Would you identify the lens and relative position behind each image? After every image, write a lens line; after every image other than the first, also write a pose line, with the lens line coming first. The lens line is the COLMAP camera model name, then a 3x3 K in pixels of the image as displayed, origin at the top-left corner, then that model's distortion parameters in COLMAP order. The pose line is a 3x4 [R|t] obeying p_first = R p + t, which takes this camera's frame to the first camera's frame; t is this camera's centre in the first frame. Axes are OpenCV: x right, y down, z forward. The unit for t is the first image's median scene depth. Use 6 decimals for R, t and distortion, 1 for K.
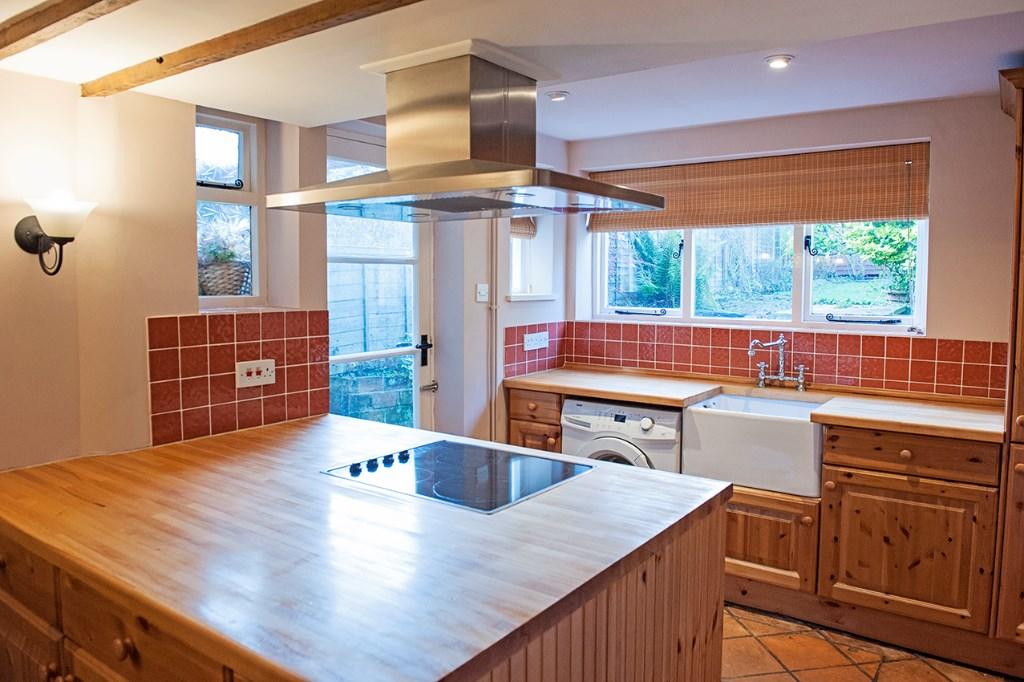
lens RADIAL K [[718.4, 0, 512.0], [0, 718.4, 341.0], [0, 0, 1]] dist [-0.036614, -0.002407]
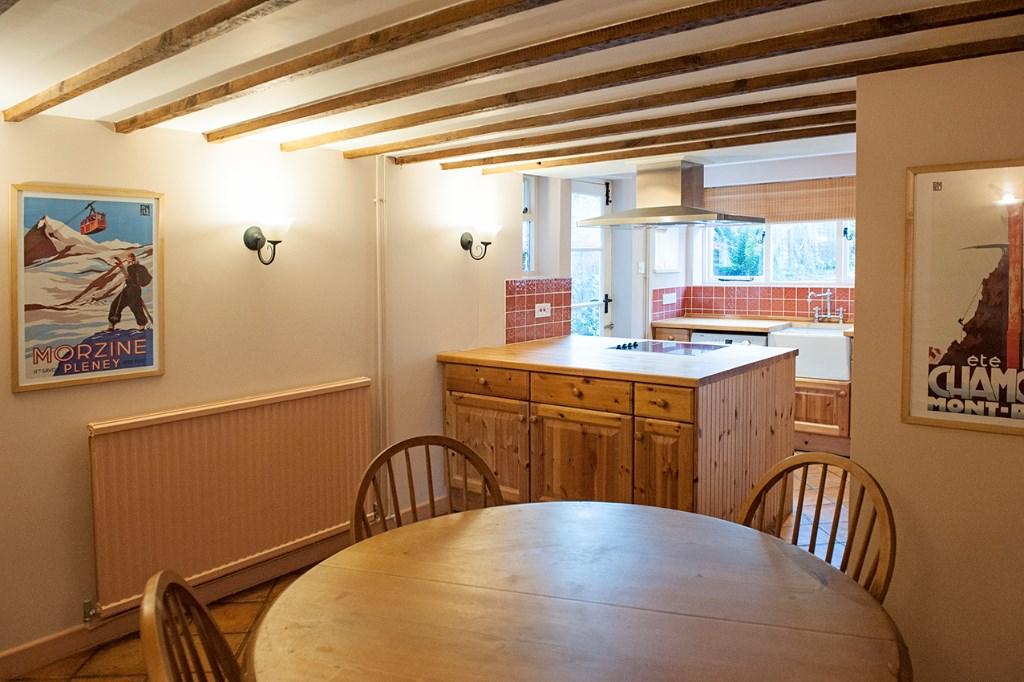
lens RADIAL K [[718.4, 0, 512.0], [0, 718.4, 341.0], [0, 0, 1]] dist [-0.036614, -0.002407]
pose [[0.996452, -0.014488, -0.082908, -0.199605], [0.016196, 0.999670, 0.019957, 0.061576], [0.082592, -0.021229, 0.996357, -0.651314]]
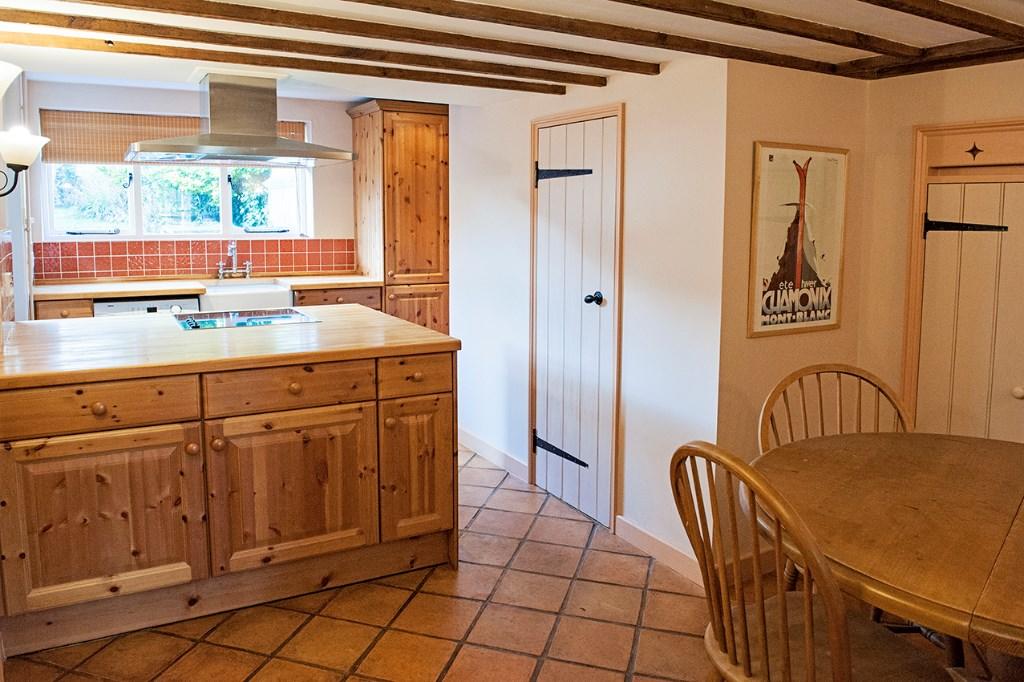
lens RADIAL K [[761.1, 0, 472.4], [0, 761.1, 326.6], [0, 0, 1]] dist [-0.040430, -0.000803]
pose [[0.450206, -0.134352, 0.882759, -0.774111], [0.070960, 0.990872, 0.114617, 0.019375], [-0.890101, 0.011039, 0.455631, -0.151797]]
